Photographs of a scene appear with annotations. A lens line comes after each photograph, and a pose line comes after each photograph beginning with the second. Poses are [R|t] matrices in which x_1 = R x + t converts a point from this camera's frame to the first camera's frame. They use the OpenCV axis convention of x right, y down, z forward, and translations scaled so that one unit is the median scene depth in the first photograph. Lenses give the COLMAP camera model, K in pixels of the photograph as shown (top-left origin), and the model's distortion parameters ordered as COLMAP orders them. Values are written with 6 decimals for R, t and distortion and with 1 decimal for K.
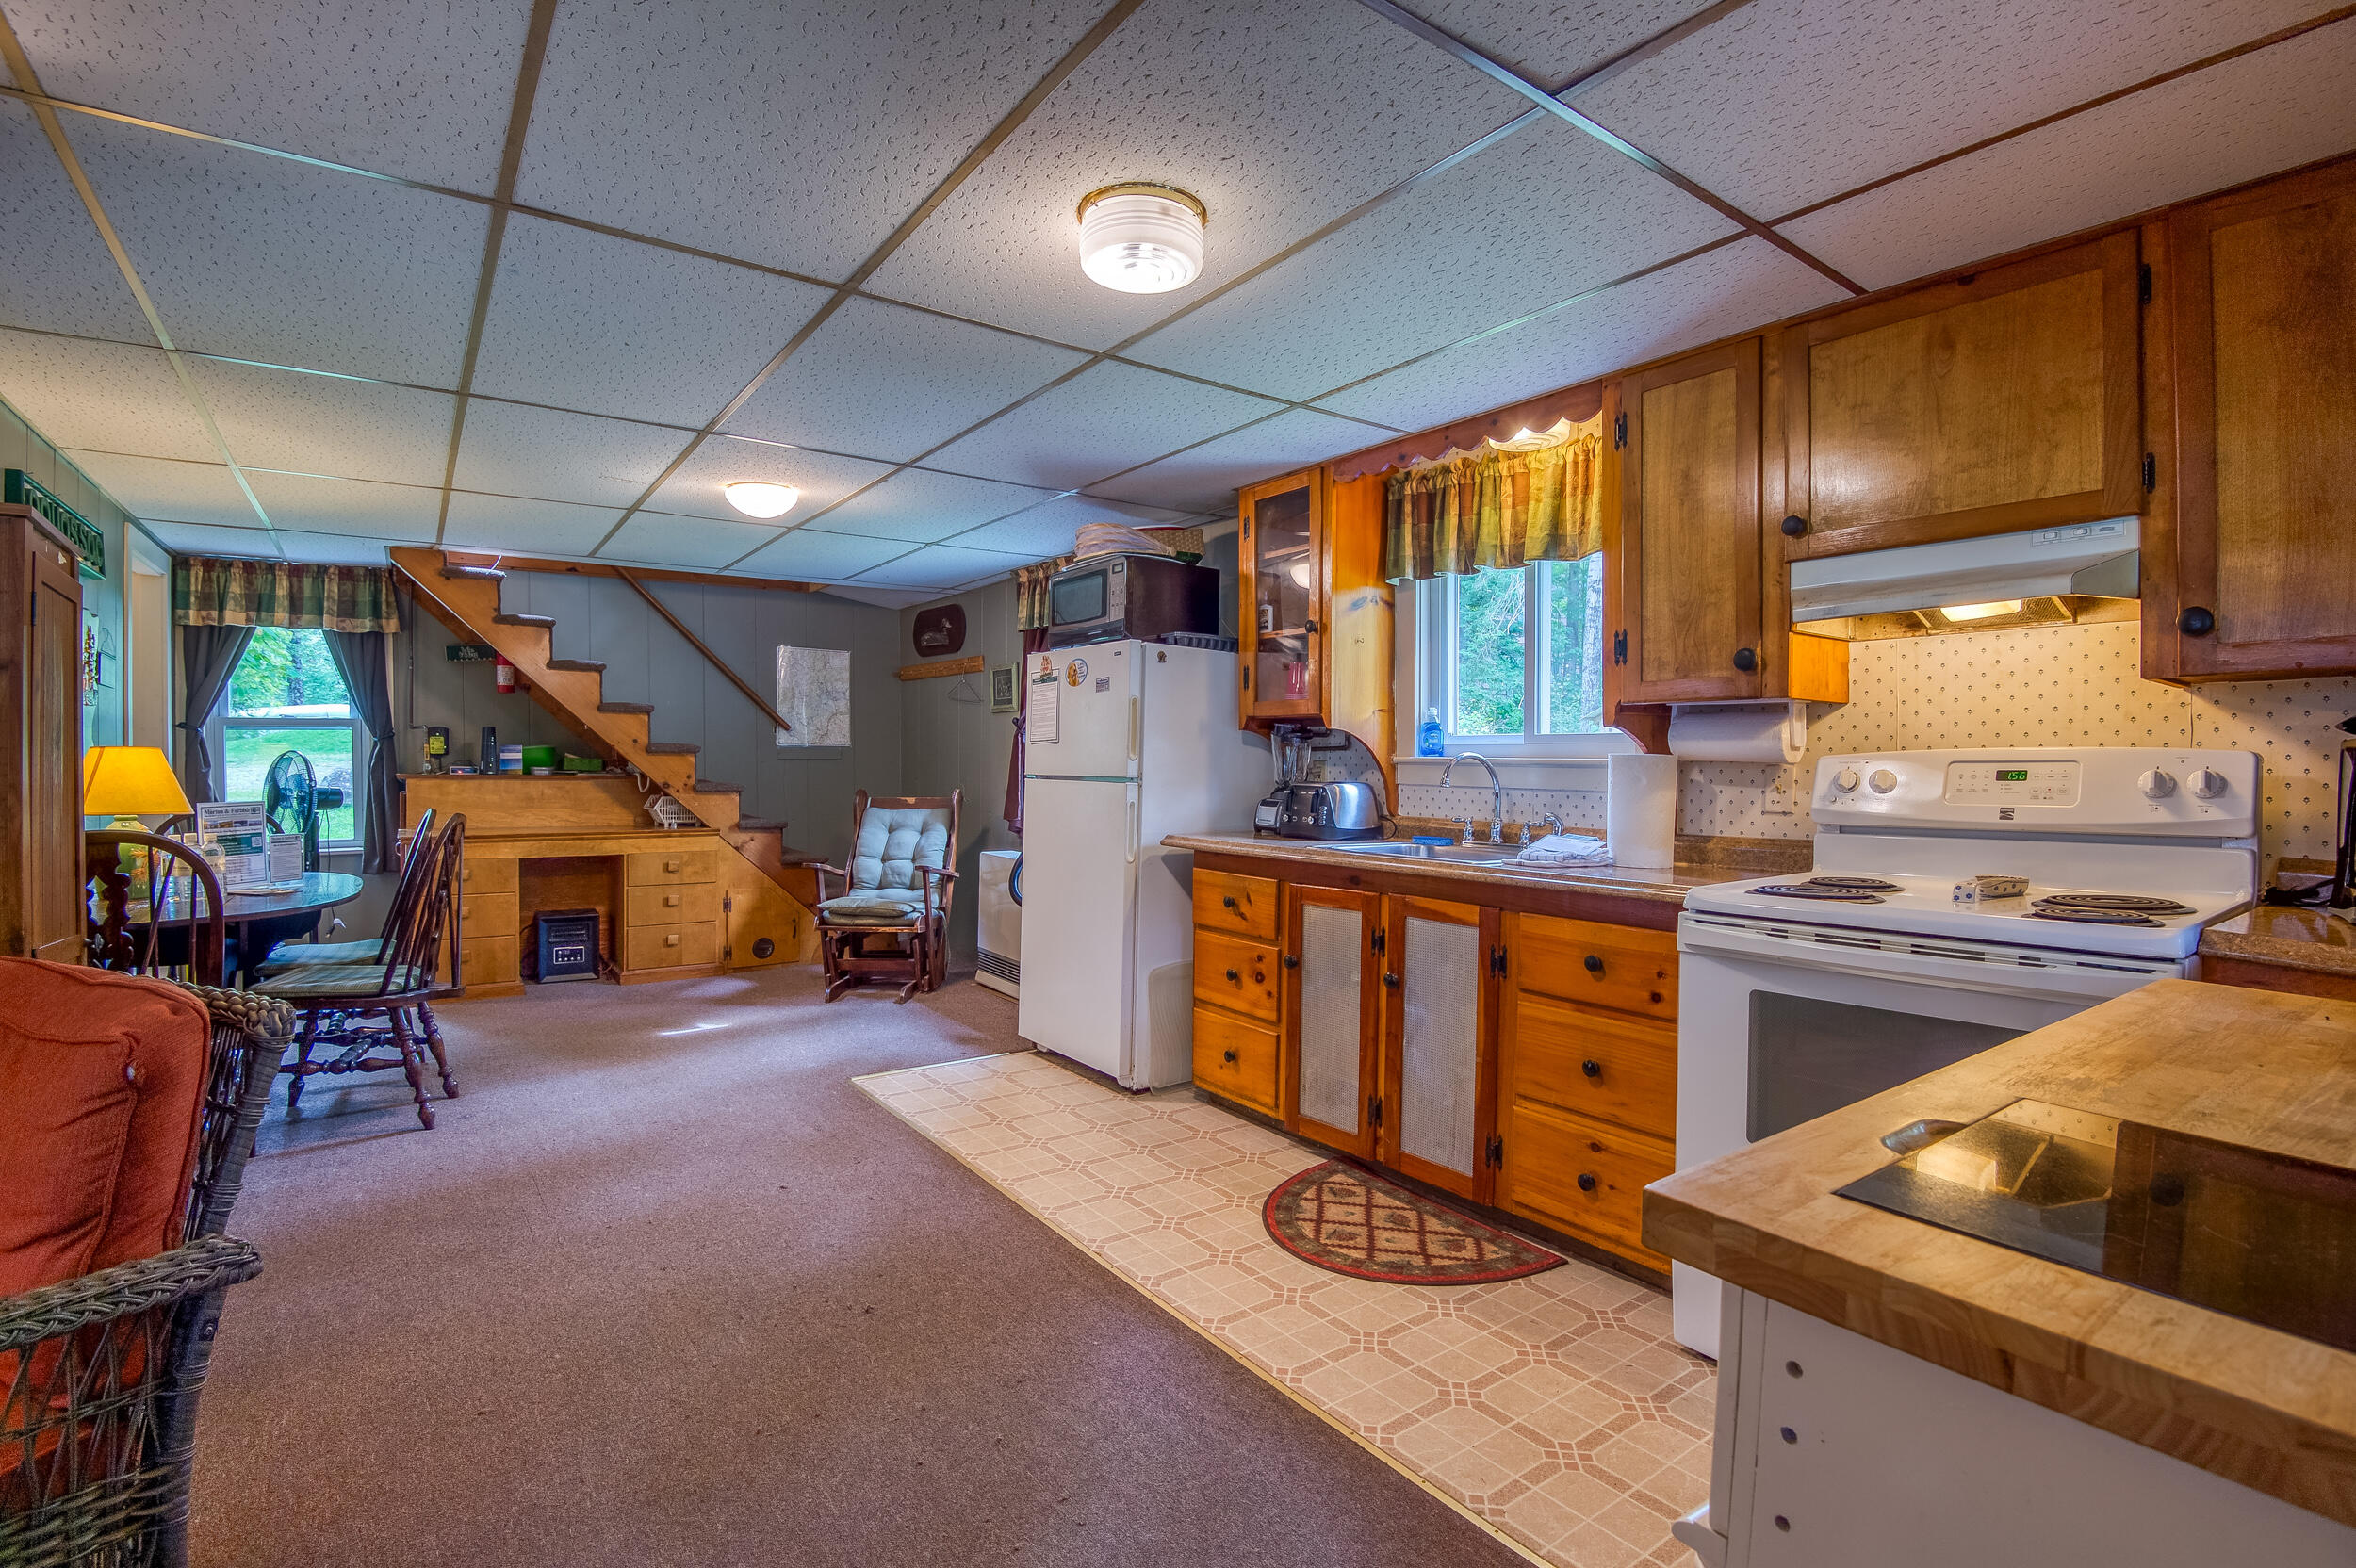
lens RADIAL K [[1140.7, 0, 1215.8], [0, 1140.7, 786.0], [0, 0, 1]] dist [-0.012098, -0.014356]
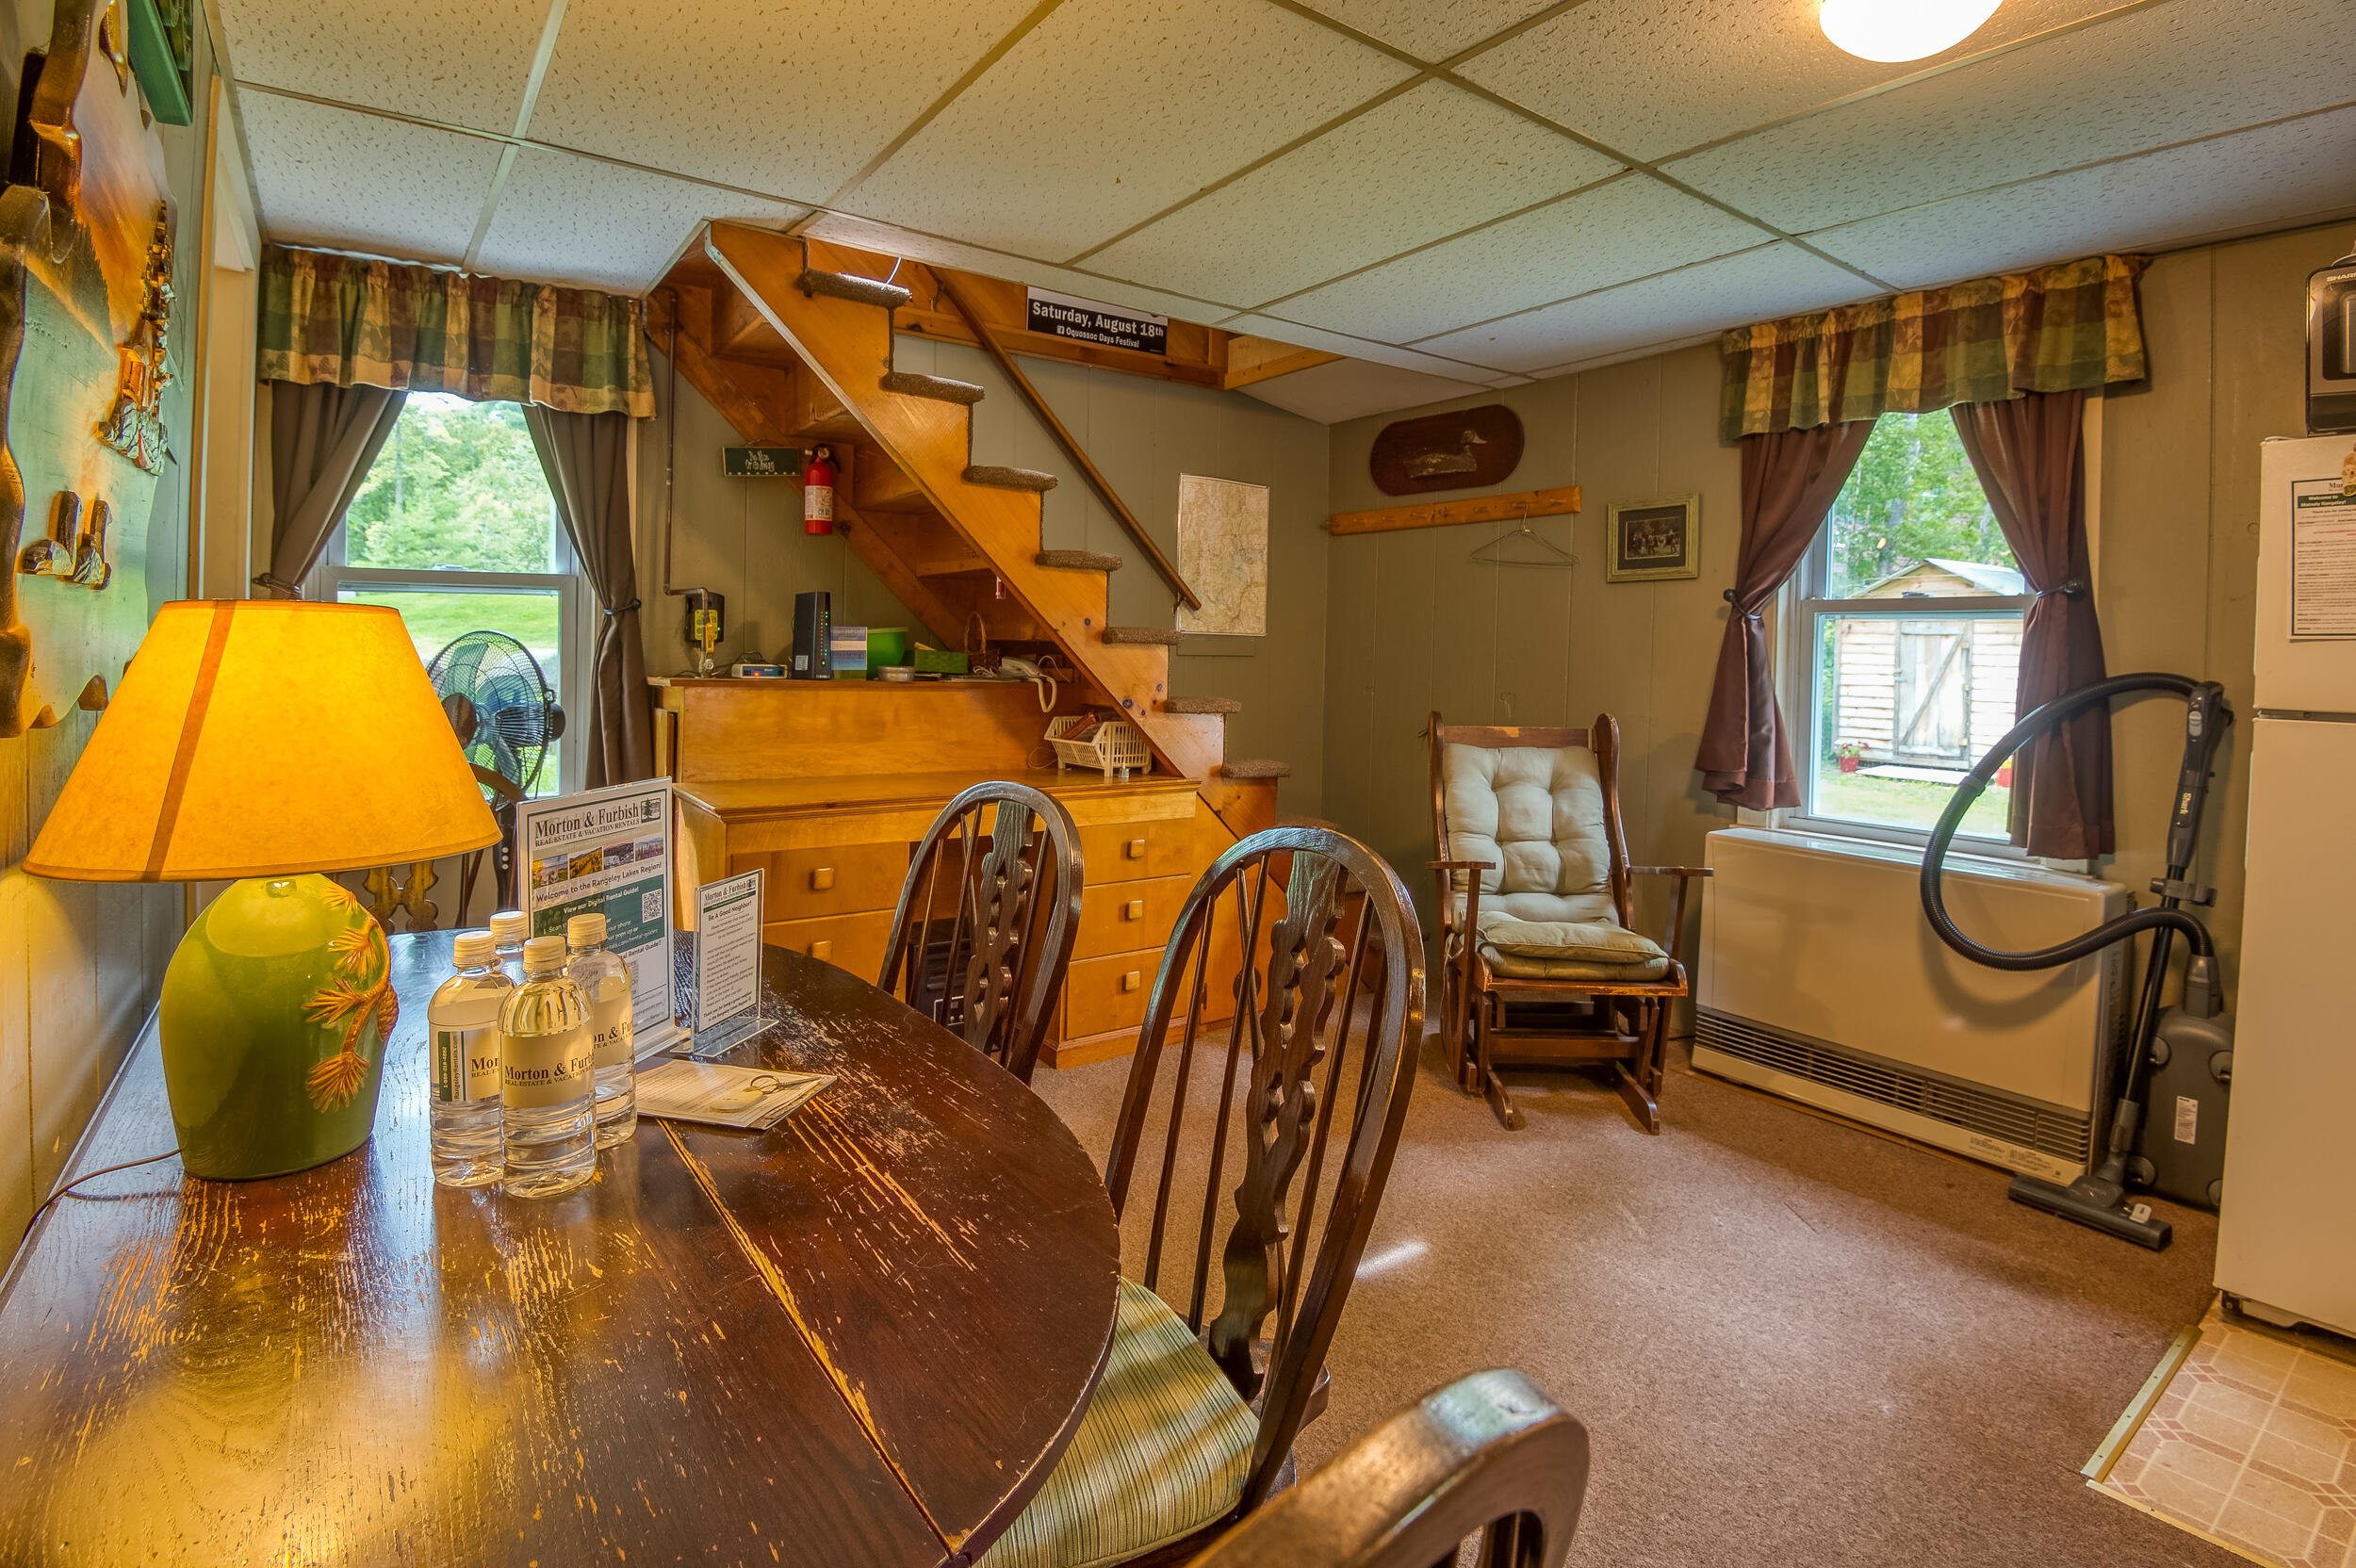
lens RADIAL K [[1140.7, 0, 1133.9], [0, 1140.7, 667.2], [0, 0, 1]] dist [-0.012098, -0.014356]
pose [[0.999801, 0.014484, -0.013729, -0.655743], [-0.014604, 0.999856, -0.008624, -0.018010], [0.013602, 0.008822, 0.999869, 0.616100]]
